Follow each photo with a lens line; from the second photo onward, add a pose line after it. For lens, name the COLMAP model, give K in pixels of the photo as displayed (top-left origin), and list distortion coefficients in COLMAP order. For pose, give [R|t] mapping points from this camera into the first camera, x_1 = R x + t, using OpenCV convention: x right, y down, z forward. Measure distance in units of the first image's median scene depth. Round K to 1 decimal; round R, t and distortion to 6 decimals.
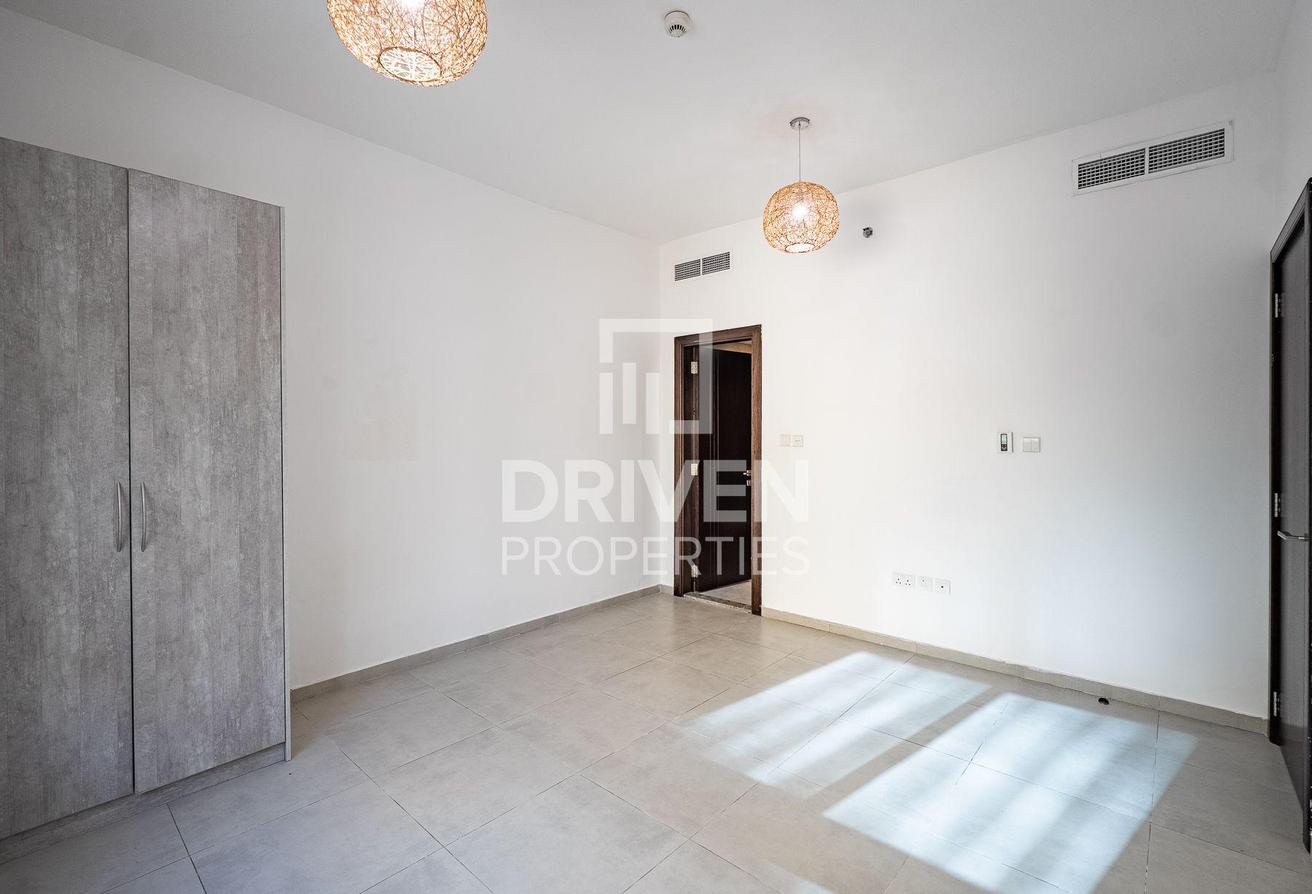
lens RADIAL K [[587.4, 0, 659.2], [0, 587.4, 444.4], [0, 0, 1]] dist [-0.001484, 0.000370]
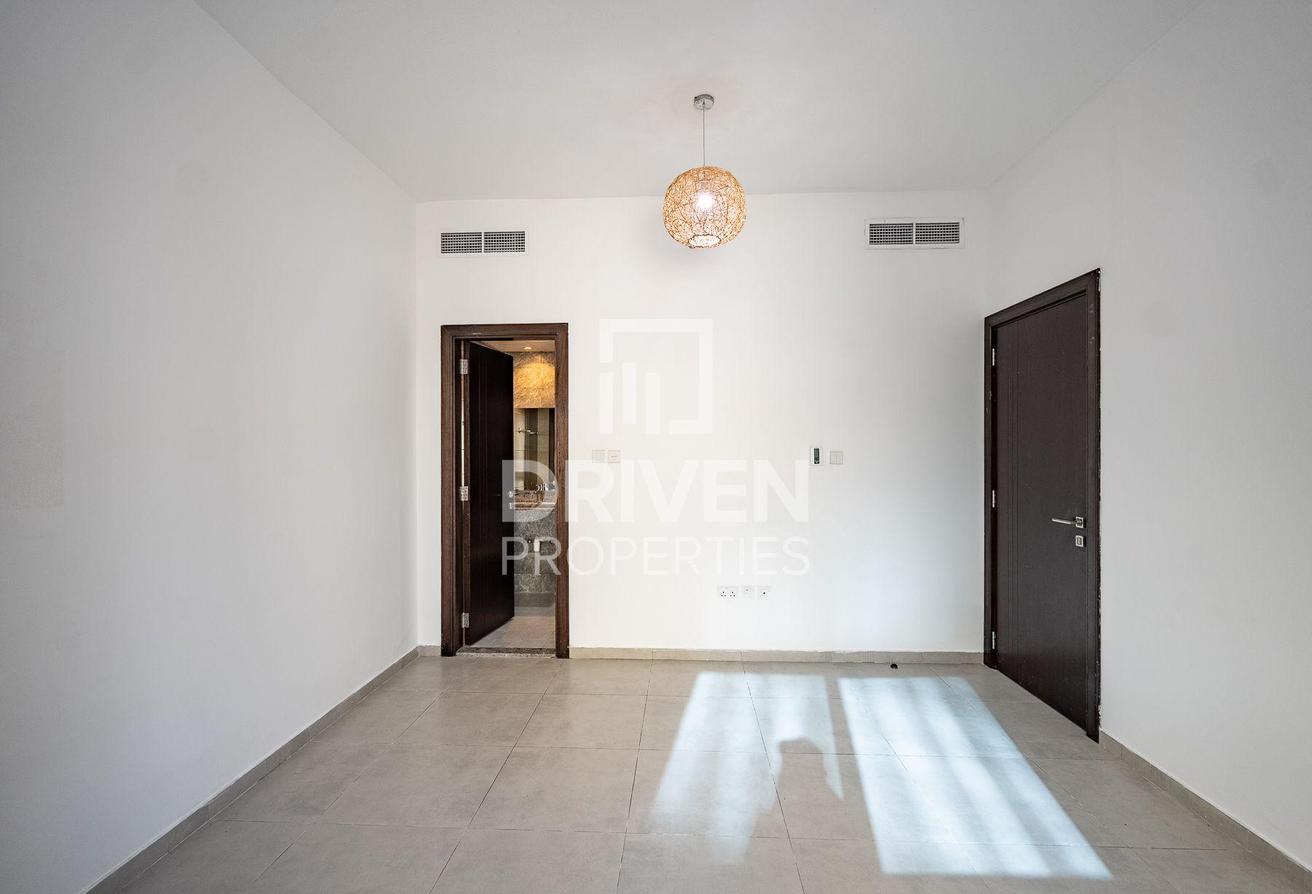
lens RADIAL K [[576.9, 0, 656.8], [0, 576.9, 456.8], [0, 0, 1]] dist [-0.001089, 0.000282]
pose [[0.778052, -0.012949, 0.628067, -0.338250], [0.013718, 0.999899, 0.003622, -0.010493], [-0.628051, 0.005797, 0.778151, 0.328226]]
